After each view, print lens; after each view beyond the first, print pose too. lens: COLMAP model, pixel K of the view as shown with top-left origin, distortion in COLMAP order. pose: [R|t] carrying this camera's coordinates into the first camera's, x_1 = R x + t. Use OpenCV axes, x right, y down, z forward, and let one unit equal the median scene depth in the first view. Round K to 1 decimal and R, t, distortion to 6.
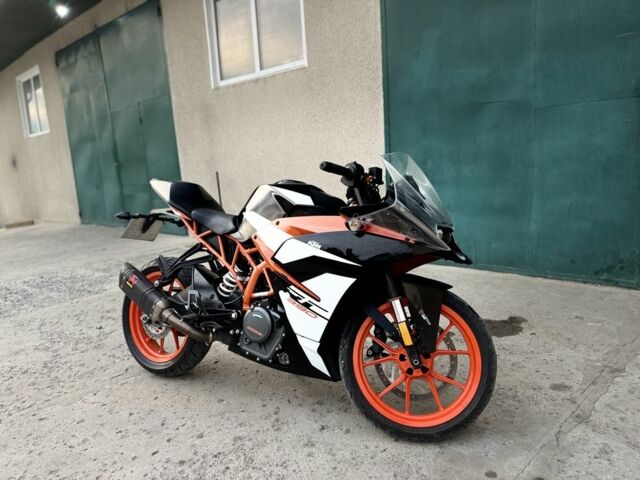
lens RADIAL K [[454.7, 0, 320.7], [0, 454.7, 236.5], [0, 0, 1]] dist [0.012375, -0.026594]
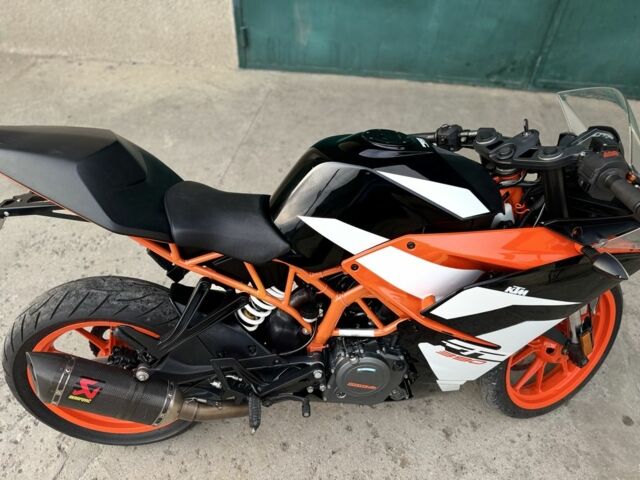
lens RADIAL K [[454.7, 0, 324.3], [0, 454.7, 238.3], [0, 0, 1]] dist [0.012375, -0.026594]
pose [[0.815667, -0.345790, 0.463806, -0.370525], [0.019518, 0.817702, 0.575311, -0.304900], [-0.578192, -0.460210, 0.673721, 0.601238]]
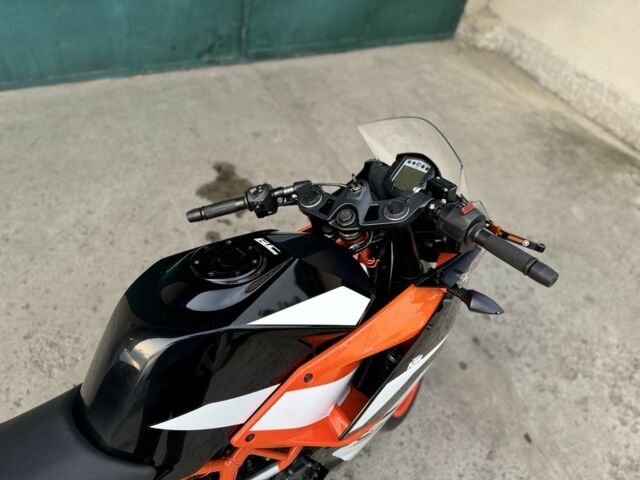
lens RADIAL K [[454.7, 0, 318.5], [0, 454.7, 235.7], [0, 0, 1]] dist [0.012375, -0.026594]
pose [[0.290677, -0.622021, 0.727047, -0.278956], [-0.020007, 0.755739, 0.654567, -0.364033], [-0.956612, -0.204813, 0.207231, 0.803380]]
